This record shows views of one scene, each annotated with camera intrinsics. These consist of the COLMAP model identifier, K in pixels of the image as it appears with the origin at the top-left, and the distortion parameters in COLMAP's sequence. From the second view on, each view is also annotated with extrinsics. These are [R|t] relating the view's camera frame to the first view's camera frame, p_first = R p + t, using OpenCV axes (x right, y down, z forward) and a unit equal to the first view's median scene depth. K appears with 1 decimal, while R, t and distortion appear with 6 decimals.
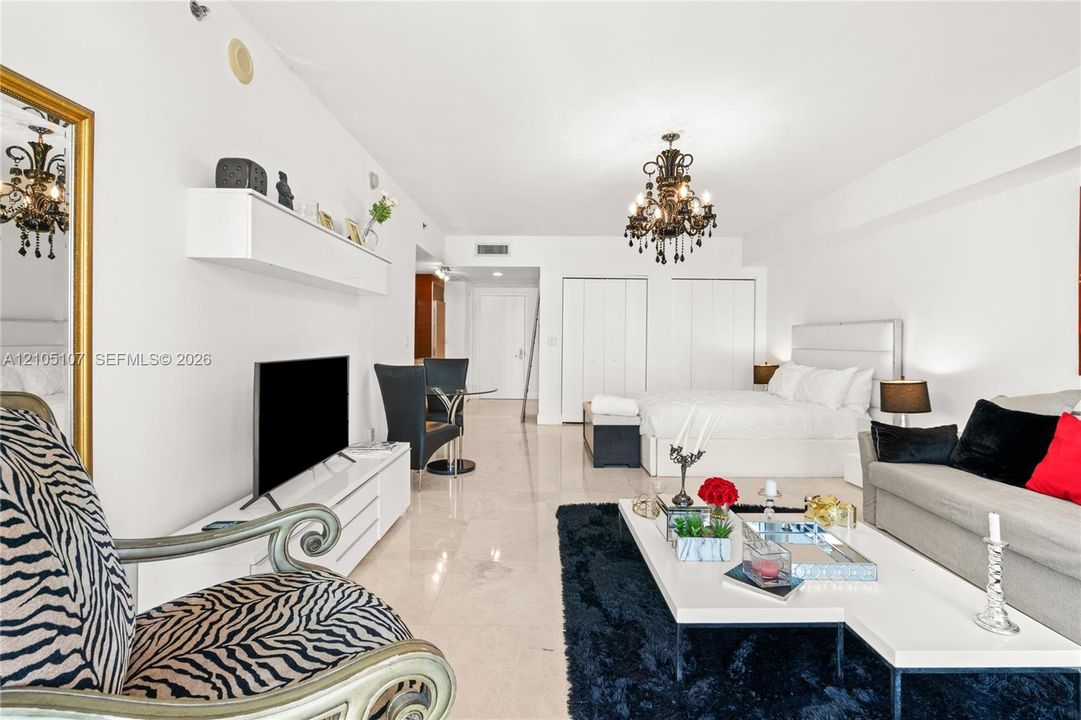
lens RADIAL K [[483.7, 0, 544.0], [0, 483.7, 337.5], [0, 0, 1]] dist [0.000548, 0.000603]
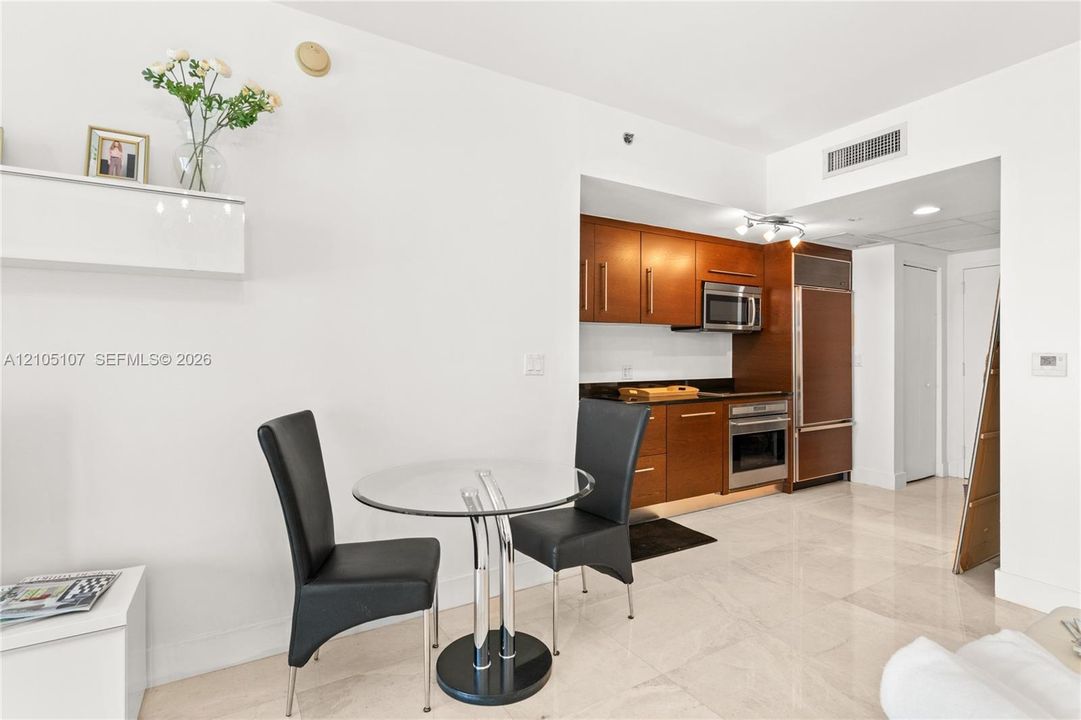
lens RADIAL K [[522.7, 0, 566.9], [0, 522.7, 356.0], [0, 0, 1]] dist [0.014348, 0.000157]
pose [[0.522393, -0.001522, -0.852703, 0.398320], [0.003797, 0.999993, 0.000541, -0.001804], [0.852696, -0.003520, 0.522395, 1.352520]]
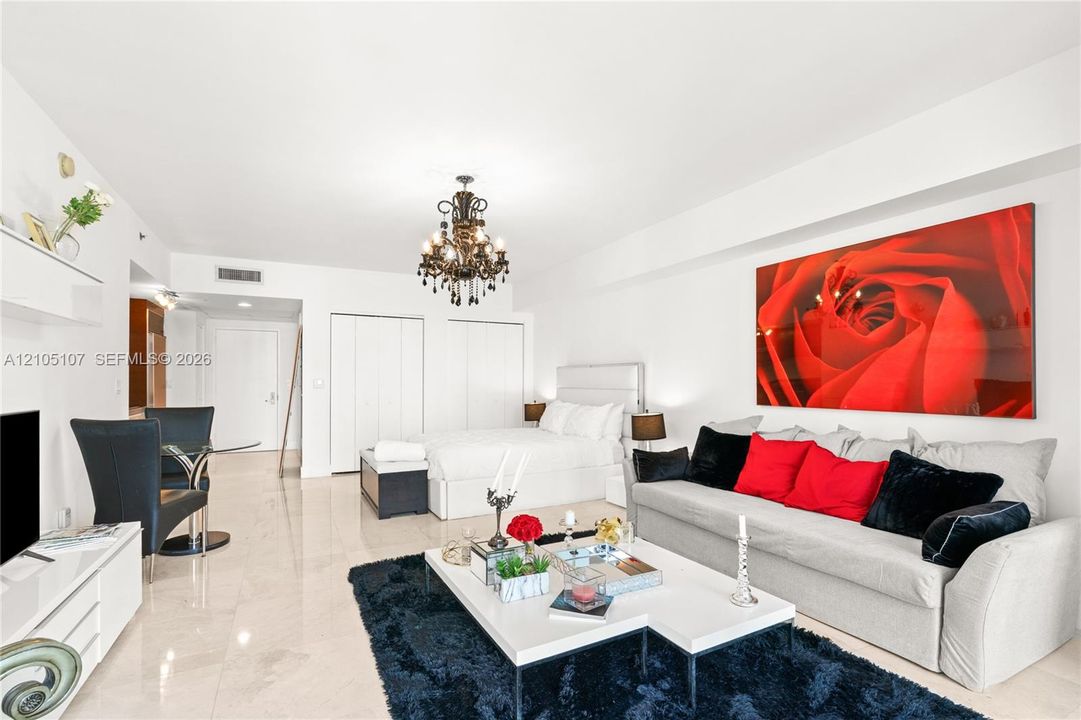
lens RADIAL K [[486.5, 0, 542.6], [0, 486.5, 379.4], [0, 0, 1]] dist [-0.001328, 0.000957]
pose [[0.891330, -0.007896, 0.453287, -0.055665], [0.006594, 0.999968, 0.004452, -0.004180], [-0.453308, -0.000979, 0.891354, 0.033396]]
